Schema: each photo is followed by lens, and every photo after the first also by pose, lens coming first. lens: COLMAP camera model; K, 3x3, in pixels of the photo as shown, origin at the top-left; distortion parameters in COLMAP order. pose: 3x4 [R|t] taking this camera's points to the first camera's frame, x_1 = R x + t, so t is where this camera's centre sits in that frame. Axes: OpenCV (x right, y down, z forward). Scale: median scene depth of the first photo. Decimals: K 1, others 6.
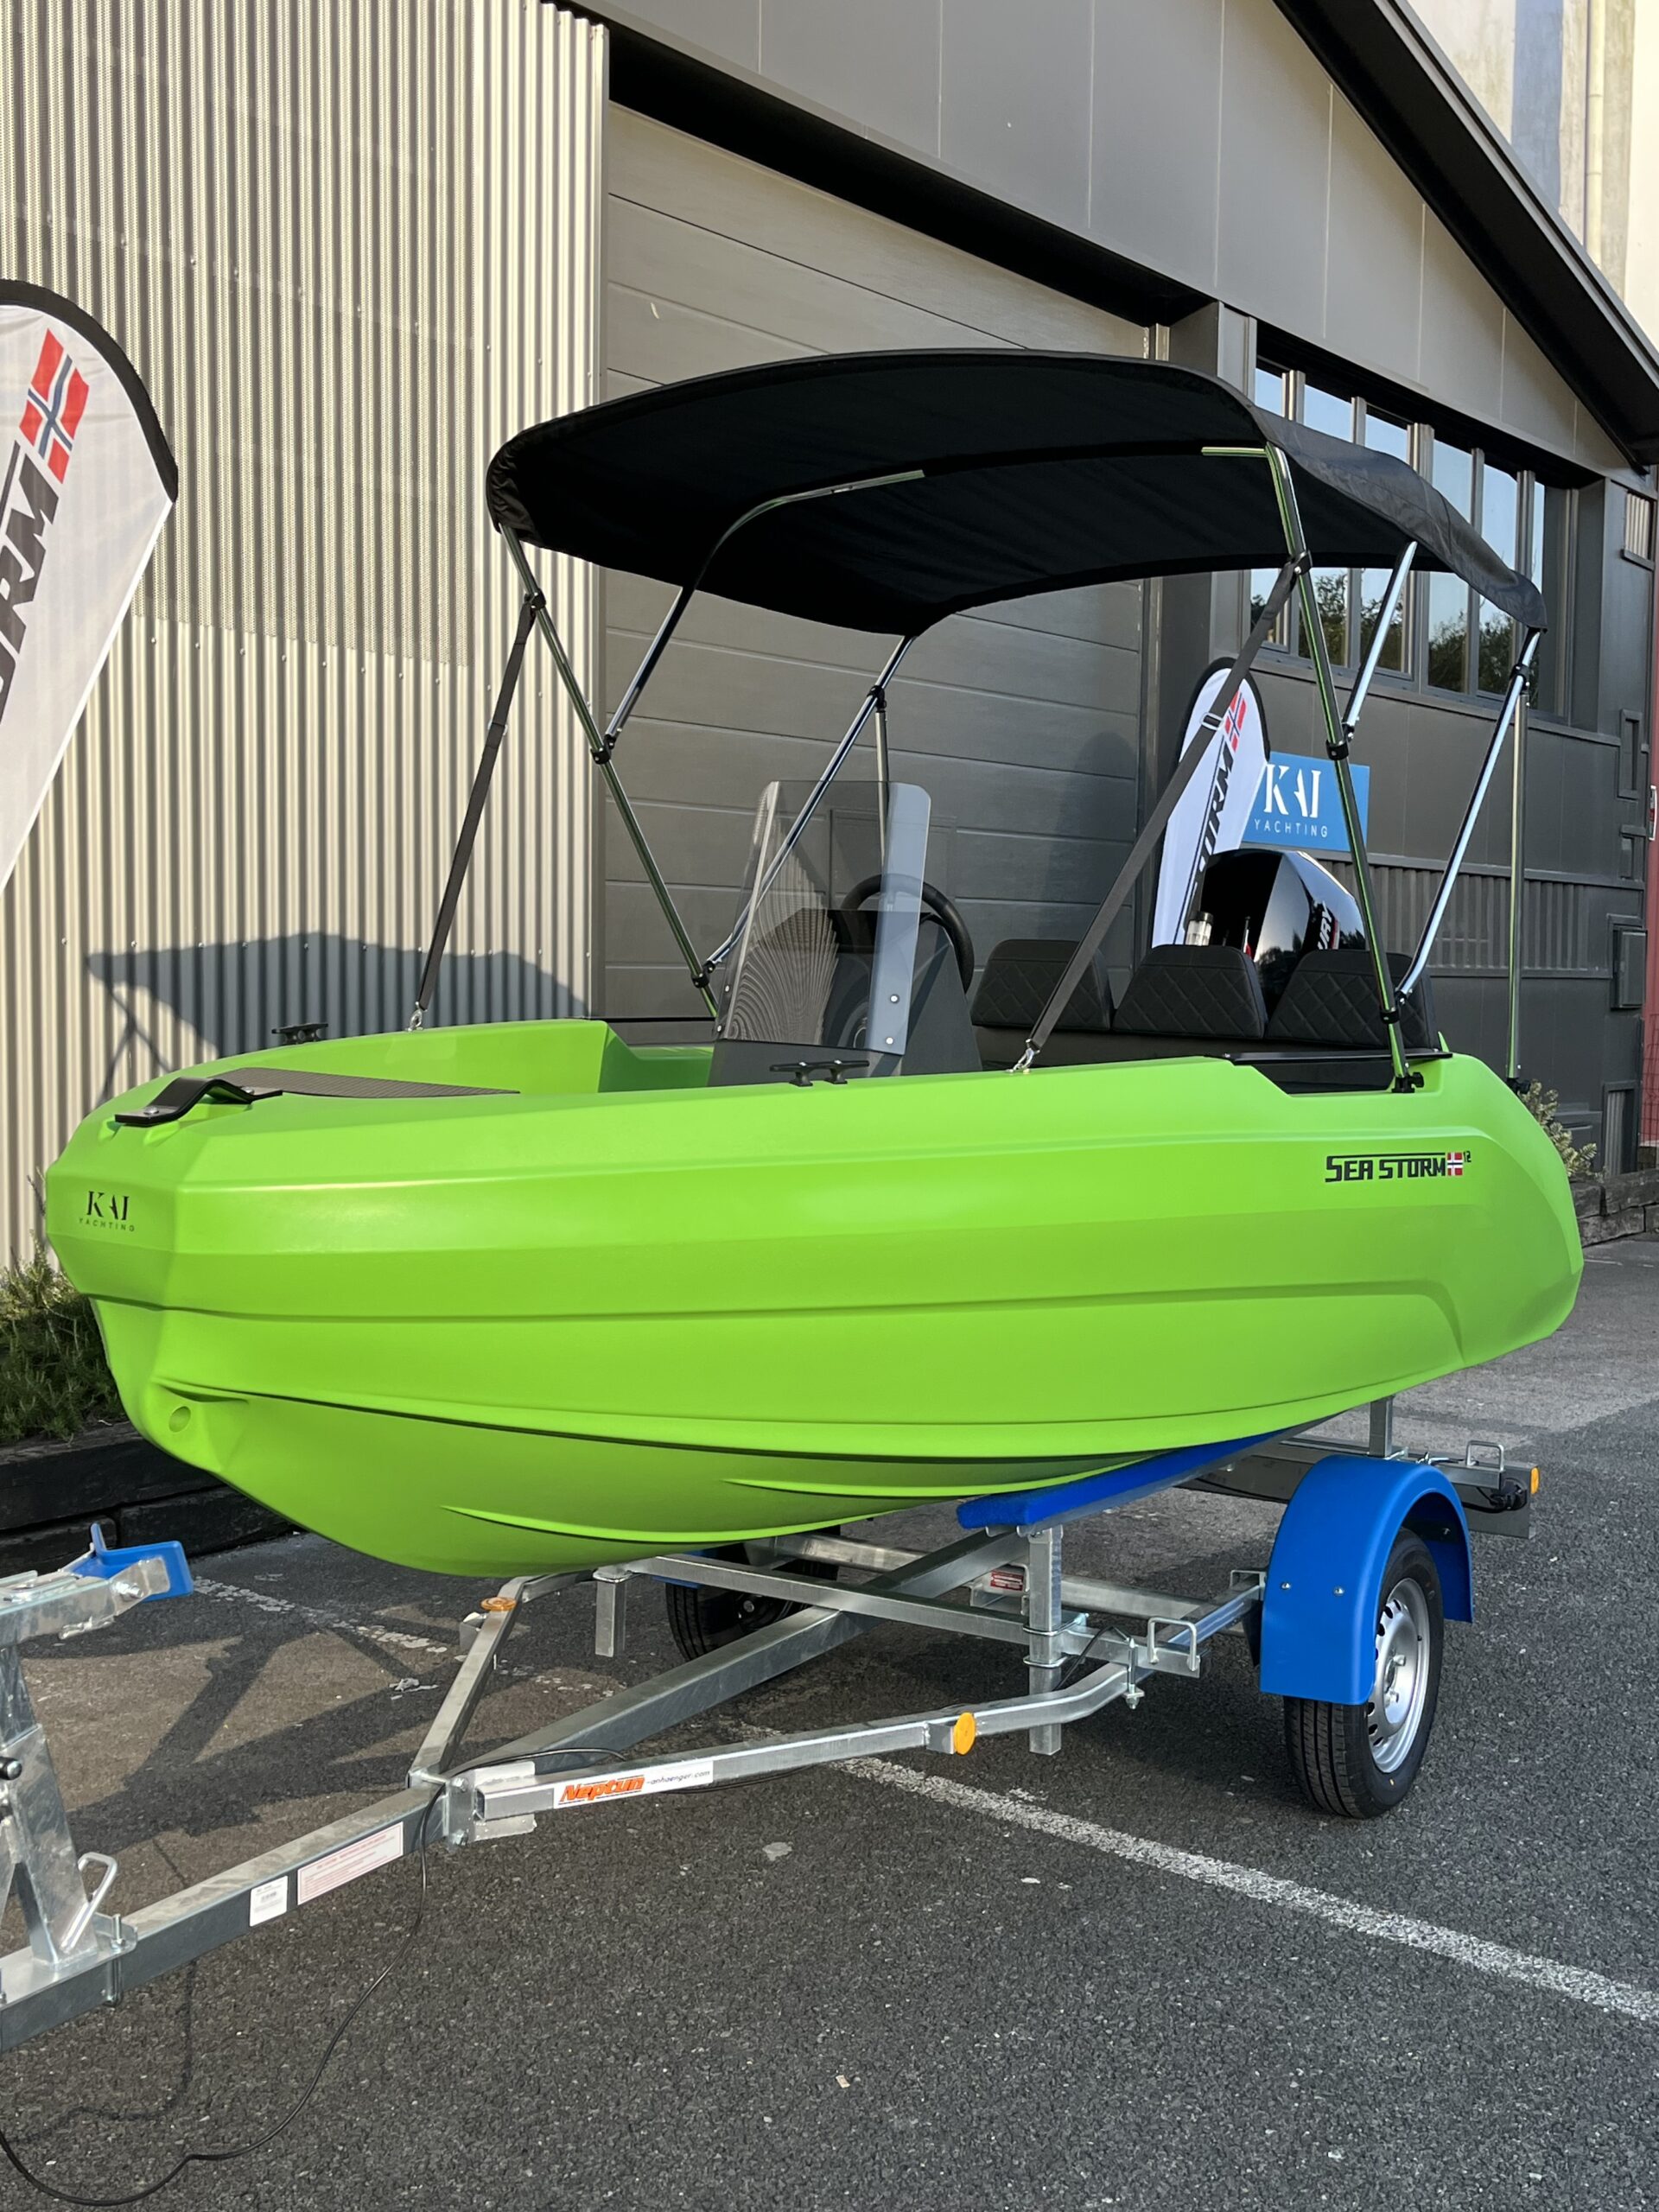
lens RADIAL K [[2356.2, 0, 880.5], [0, 2356.2, 1241.9], [0, 0, 1]] dist [0.069046, 0.027750]
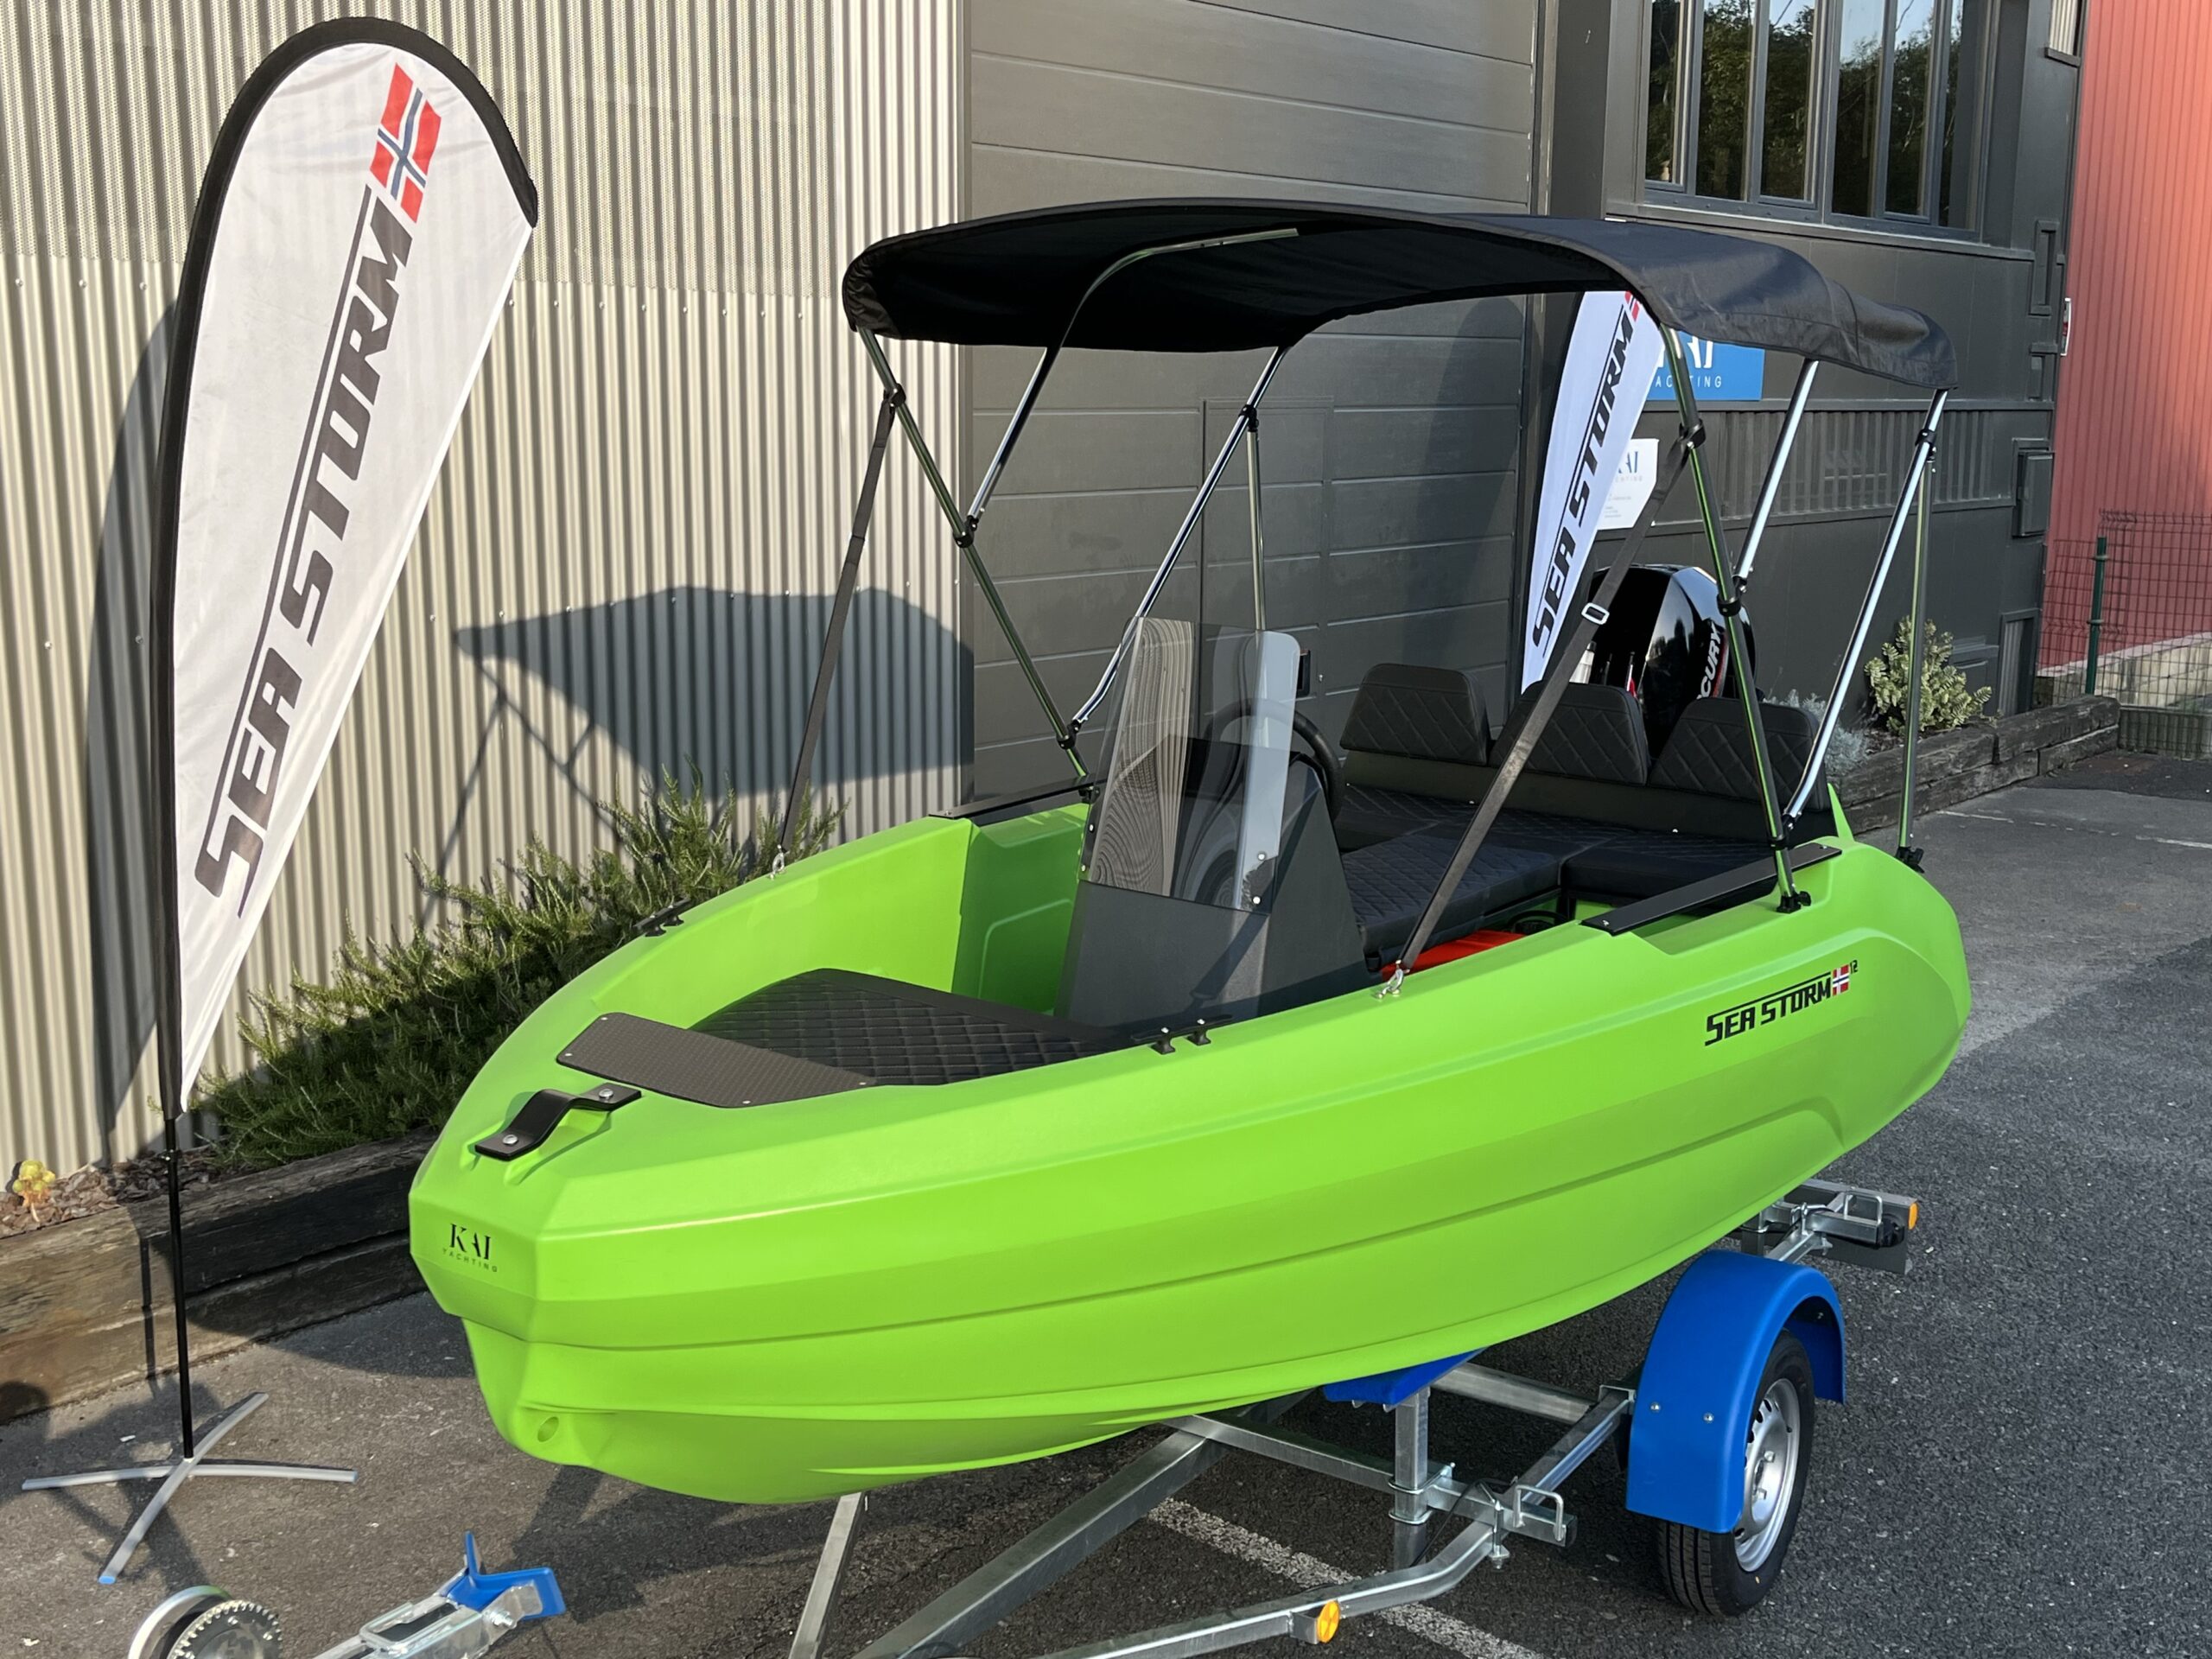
lens RADIAL K [[2349.2, 0, 1142.7], [0, 2349.2, 932.3], [0, 0, 1]] dist [0.056161, 0.010341]
pose [[0.998857, 0.005177, -0.047520, 0.002098], [0.000074, 0.993948, 0.109851, -0.147359], [0.047801, -0.109729, 0.992811, 0.023436]]
